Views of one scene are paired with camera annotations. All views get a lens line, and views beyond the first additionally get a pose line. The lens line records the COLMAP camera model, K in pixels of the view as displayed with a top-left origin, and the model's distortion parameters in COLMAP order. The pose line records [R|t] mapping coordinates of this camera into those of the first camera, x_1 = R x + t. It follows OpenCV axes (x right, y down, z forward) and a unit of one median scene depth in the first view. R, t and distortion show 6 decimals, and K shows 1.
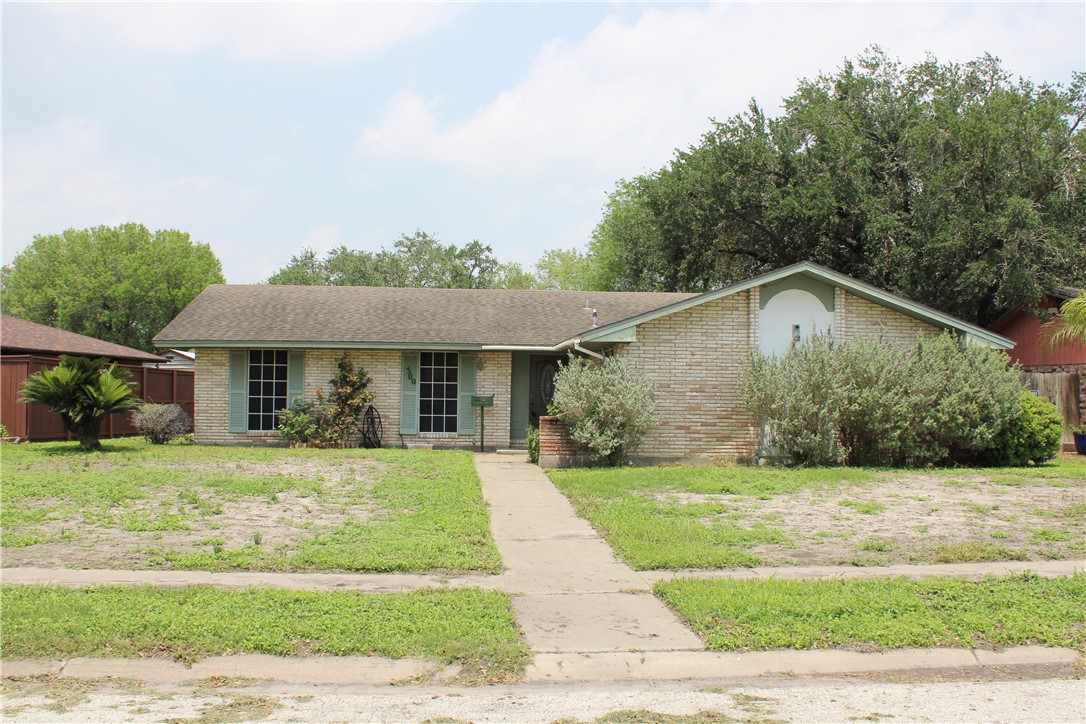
lens RADIAL K [[1078.9, 0, 542.6], [0, 1078.9, 363.7], [0, 0, 1]] dist [0.003889, 0.000000]
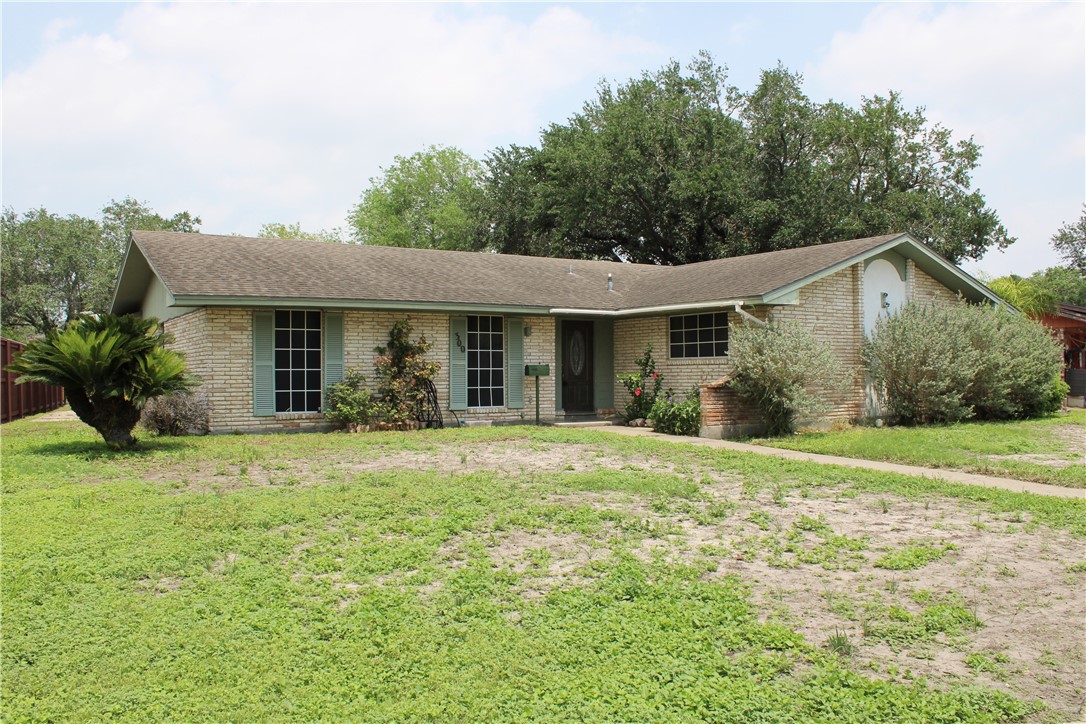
lens RADIAL K [[900.4, 0, 542.8], [0, 900.4, 362.1], [0, 0, 1]] dist [-0.112612, 0.071543]
pose [[0.875934, -0.012695, 0.482265, -0.413630], [0.001145, 0.999706, 0.024237, 0.009578], [-0.482430, -0.020678, 0.875690, 0.337446]]
